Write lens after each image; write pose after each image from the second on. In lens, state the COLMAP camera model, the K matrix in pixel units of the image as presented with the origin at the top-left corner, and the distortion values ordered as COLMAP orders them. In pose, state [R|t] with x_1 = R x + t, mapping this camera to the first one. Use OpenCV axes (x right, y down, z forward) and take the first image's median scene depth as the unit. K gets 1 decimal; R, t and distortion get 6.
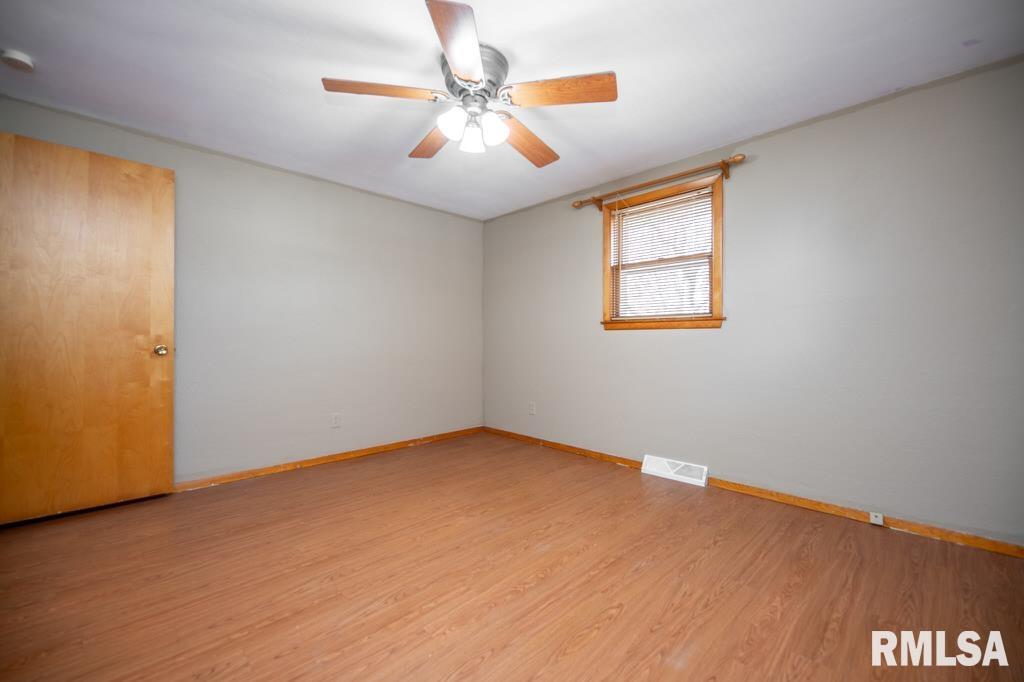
lens RADIAL K [[421.1, 0, 516.3], [0, 421.1, 341.0], [0, 0, 1]] dist [0.002285, 0.000198]
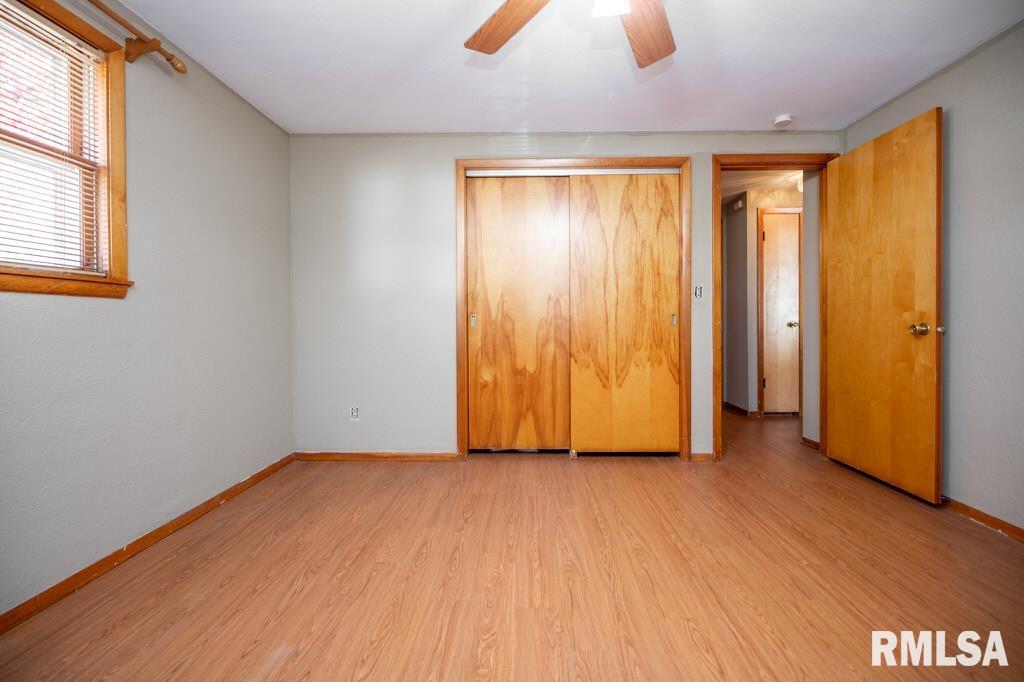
lens RADIAL K [[422.6, 0, 520.1], [0, 422.6, 326.7], [0, 0, 1]] dist [-0.001770, -0.000350]
pose [[-0.722281, 0.013782, -0.691462, 0.367777], [0.002947, 0.999854, 0.016849, -0.001387], [0.691593, 0.010132, -0.722216, 1.182270]]
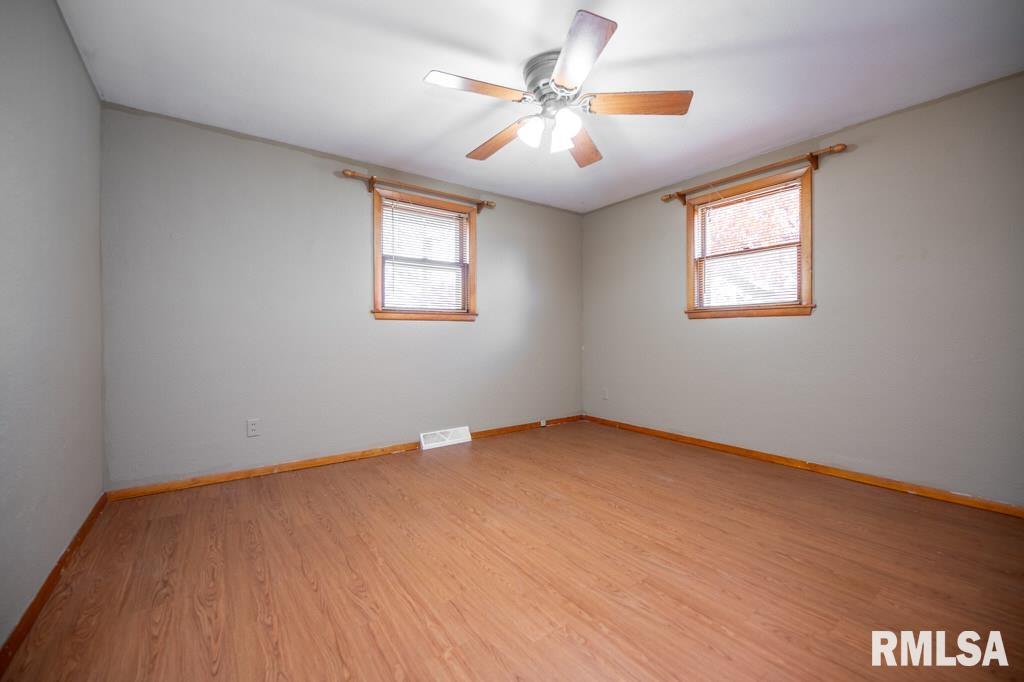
lens RADIAL K [[415.2, 0, 519.9], [0, 415.2, 338.8], [0, 0, 1]] dist [-0.000449, -0.000162]
pose [[0.142468, -0.012123, 0.989725, -1.019606], [0.005830, 0.999918, 0.011409, 0.013675], [-0.989782, 0.004144, 0.142527, 0.823550]]
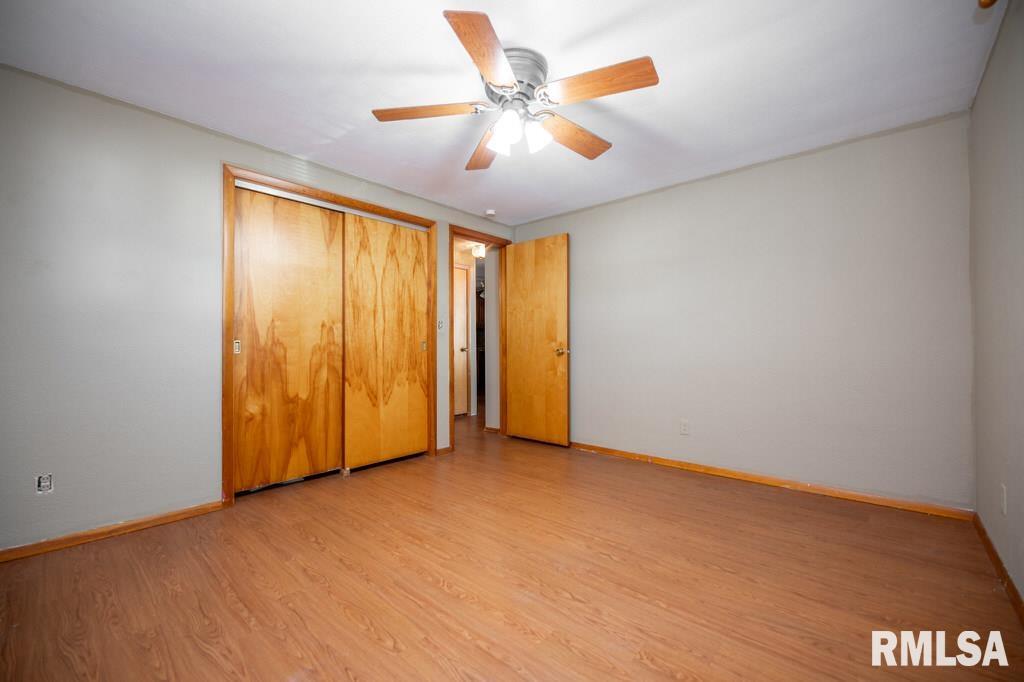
lens RADIAL K [[423.8, 0, 513.4], [0, 423.8, 345.4], [0, 0, 1]] dist [0.000012, 0.000060]
pose [[0.059228, -0.000454, -0.998244, 0.787295], [0.001301, 0.999999, -0.000377, -0.002201], [0.998244, -0.001276, 0.059228, 0.822252]]
